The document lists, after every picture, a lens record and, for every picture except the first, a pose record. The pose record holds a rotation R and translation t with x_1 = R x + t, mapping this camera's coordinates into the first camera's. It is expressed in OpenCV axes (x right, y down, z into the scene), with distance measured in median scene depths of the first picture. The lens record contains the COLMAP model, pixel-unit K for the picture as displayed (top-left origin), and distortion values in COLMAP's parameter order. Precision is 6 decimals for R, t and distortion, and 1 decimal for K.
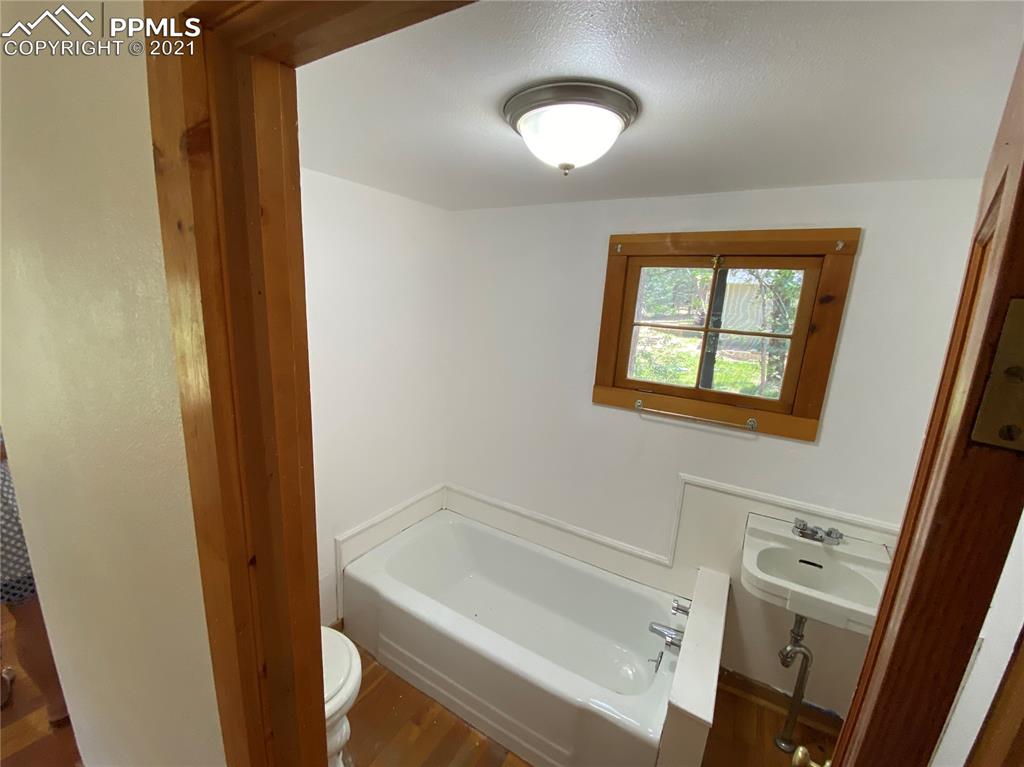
lens RADIAL K [[413.7, 0, 509.3], [0, 413.7, 387.7], [0, 0, 1]] dist [0.031249, -0.028100]
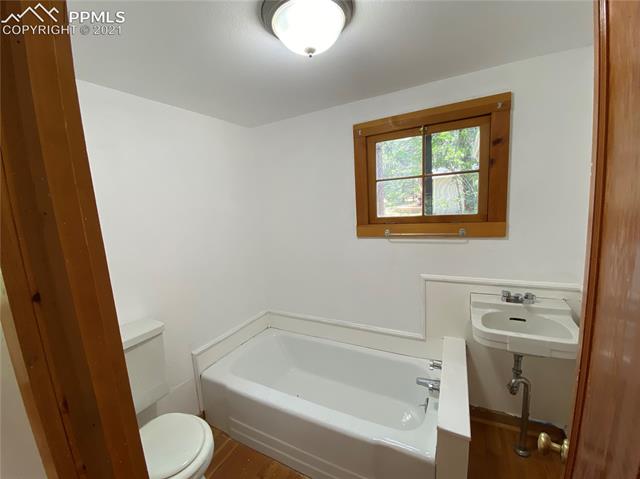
lens RADIAL K [[258.6, 0, 318.3], [0, 258.6, 242.1], [0, 0, 1]] dist [0.031249, -0.028100]
pose [[0.991502, -0.124631, 0.037285, 0.029728], [0.126862, 0.989783, -0.065086, 0.117723], [-0.028793, 0.069263, 0.997183, 0.087084]]
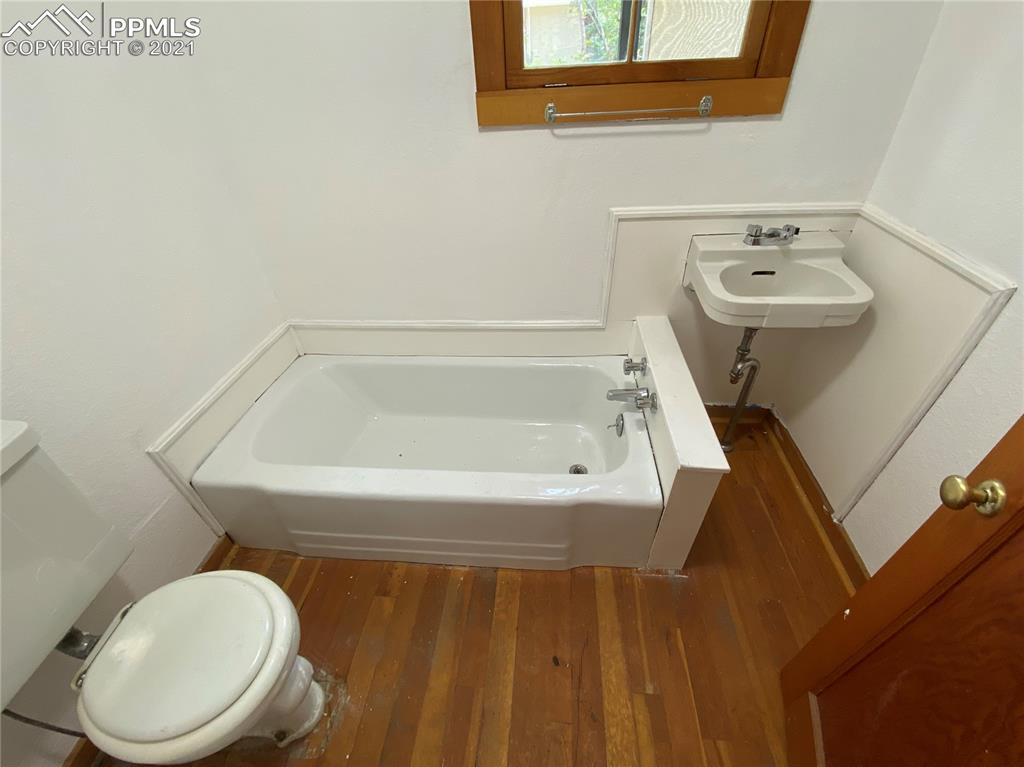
lens RADIAL K [[413.7, 0, 509.3], [0, 413.7, 387.7], [0, 0, 1]] dist [0.031249, -0.028100]
pose [[0.896573, -0.346240, 0.276178, -0.086947], [0.186775, 0.860995, 0.473077, 0.104127], [-0.401586, -0.372565, 0.836615, 0.360152]]
